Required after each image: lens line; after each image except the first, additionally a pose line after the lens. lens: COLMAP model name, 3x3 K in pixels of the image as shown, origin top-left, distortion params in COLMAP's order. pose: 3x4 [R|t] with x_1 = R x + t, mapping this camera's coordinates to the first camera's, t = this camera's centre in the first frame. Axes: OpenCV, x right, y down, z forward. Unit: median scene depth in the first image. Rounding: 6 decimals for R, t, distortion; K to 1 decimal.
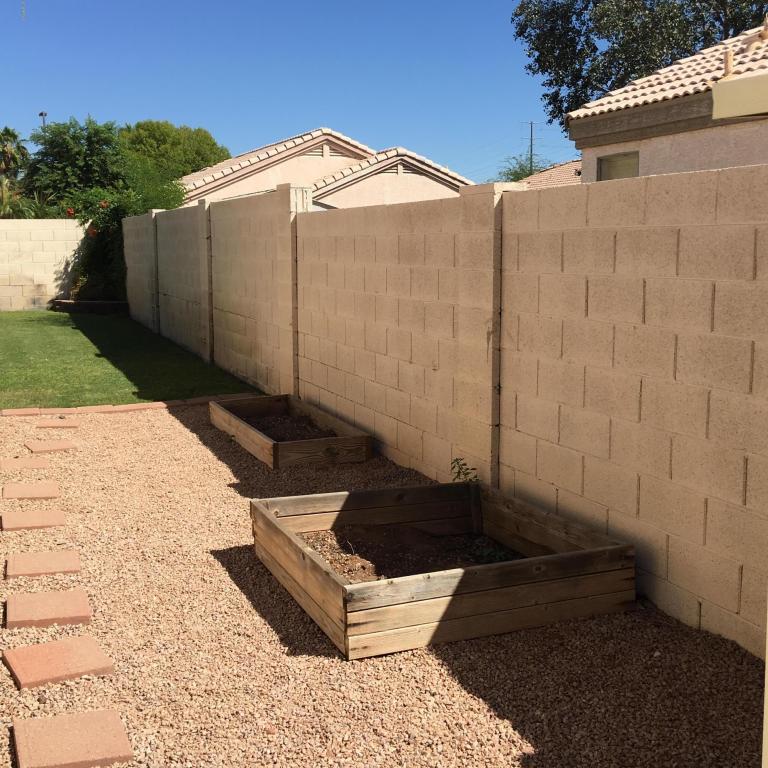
lens RADIAL K [[999.2, 0, 382.7], [0, 999.2, 371.1], [0, 0, 1]] dist [0.064632, -0.083393]
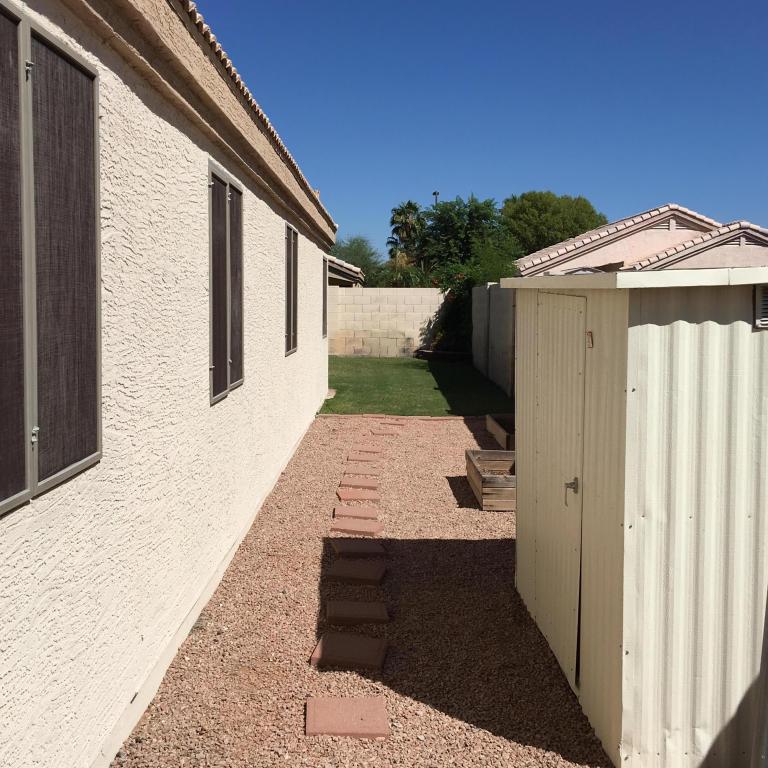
lens RADIAL K [[999.2, 0, 382.7], [0, 999.2, 371.1], [0, 0, 1]] dist [0.064632, -0.083393]
pose [[0.928874, 0.043087, -0.367881, 0.104209], [-0.065181, 0.996726, -0.047838, 0.020907], [0.364616, 0.068415, 0.928641, -0.208192]]
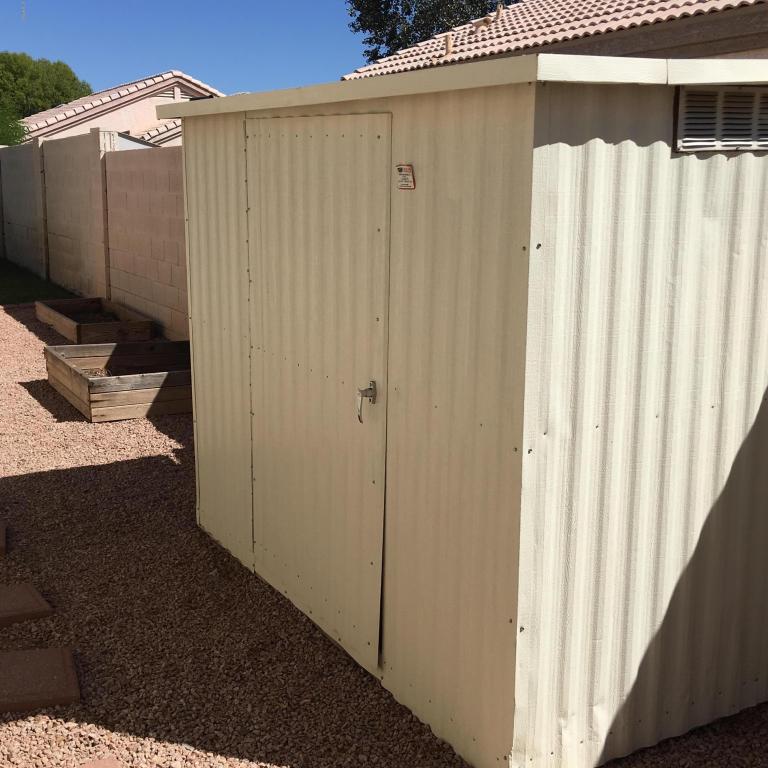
lens RADIAL K [[999.2, 0, 382.7], [0, 999.2, 371.1], [0, 0, 1]] dist [0.064632, -0.083393]
pose [[0.992478, -0.002567, 0.122396, 0.047003], [-0.004080, 0.998531, 0.054023, 0.021111], [-0.122355, -0.054116, 0.991010, -0.139179]]
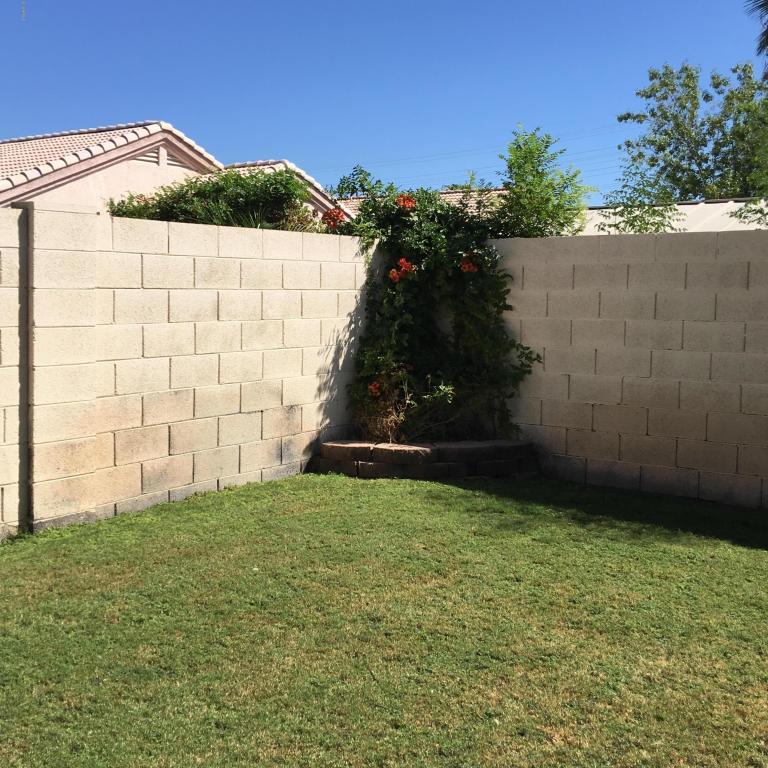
lens RADIAL K [[999.2, 0, 382.7], [0, 999.2, 371.1], [0, 0, 1]] dist [0.064632, -0.083393]
pose [[0.839214, -0.023918, 0.543275, -0.512249], [0.053995, 0.997760, -0.039479, -0.081982], [-0.541114, 0.062466, 0.838626, 0.667951]]
